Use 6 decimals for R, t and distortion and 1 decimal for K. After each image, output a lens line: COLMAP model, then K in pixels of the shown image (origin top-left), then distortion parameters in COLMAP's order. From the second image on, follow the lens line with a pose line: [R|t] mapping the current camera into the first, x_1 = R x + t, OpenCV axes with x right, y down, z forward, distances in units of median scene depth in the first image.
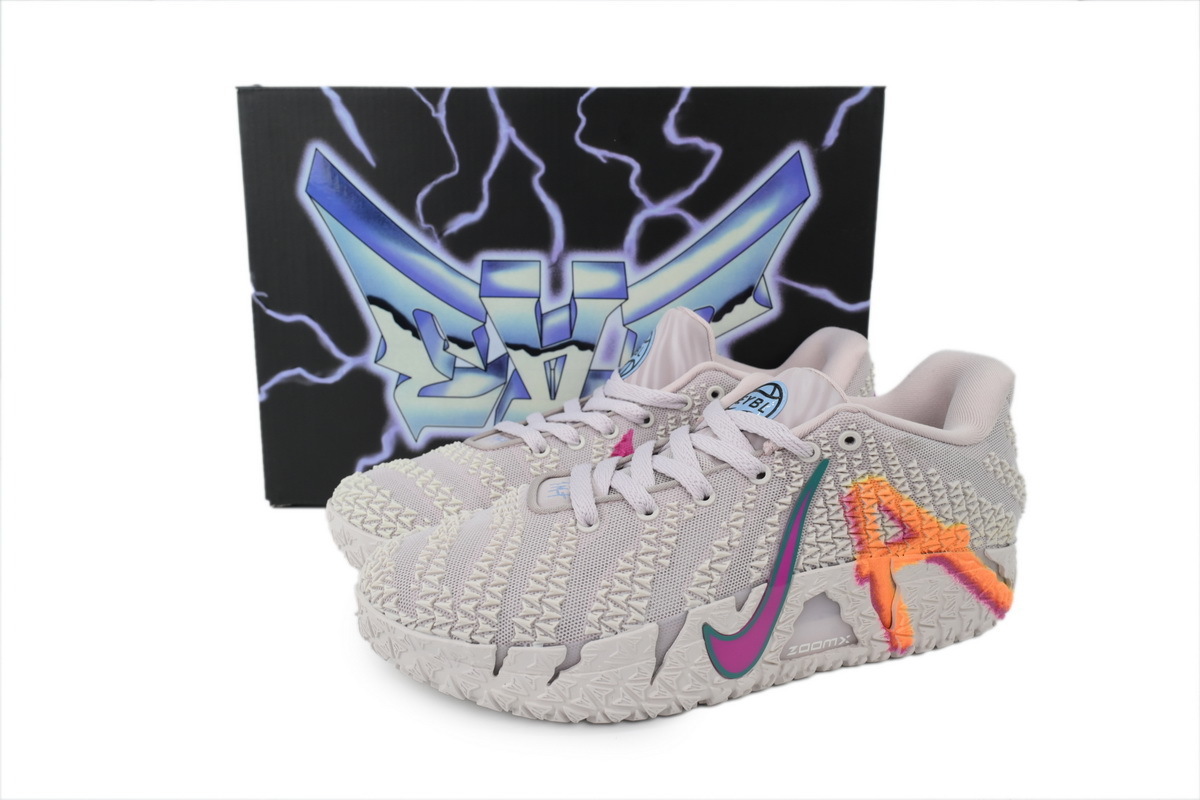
lens RADIAL K [[920.3, 0, 602.2], [0, 920.3, 393.7], [0, 0, 1]] dist [0.037982, -0.004399]
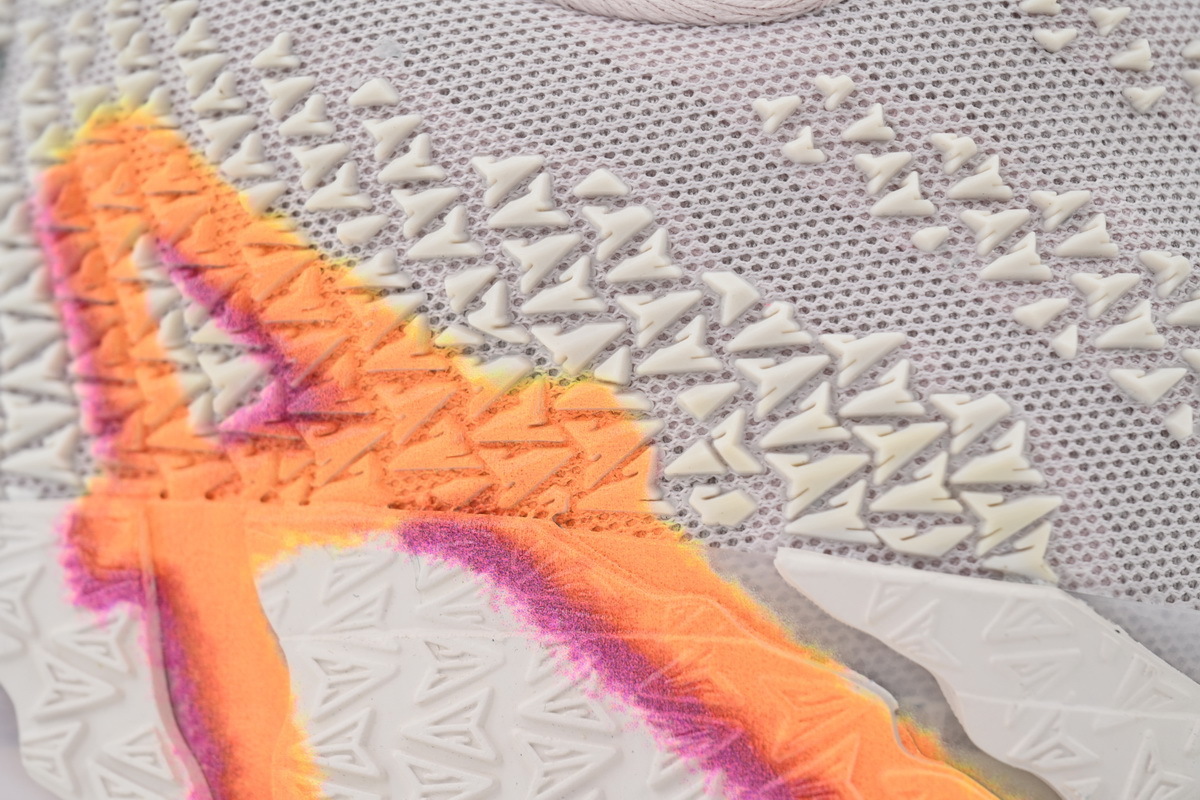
lens RADIAL K [[3805.1, 0, 599.6], [0, 3805.1, 401.1], [0, 0, 1]] dist [0.168585, 0.000000]
pose [[0.749881, -0.032888, -0.660754, 0.980108], [-0.147620, 0.965264, -0.215576, 0.337348], [0.644892, 0.259197, 0.718979, 0.395798]]
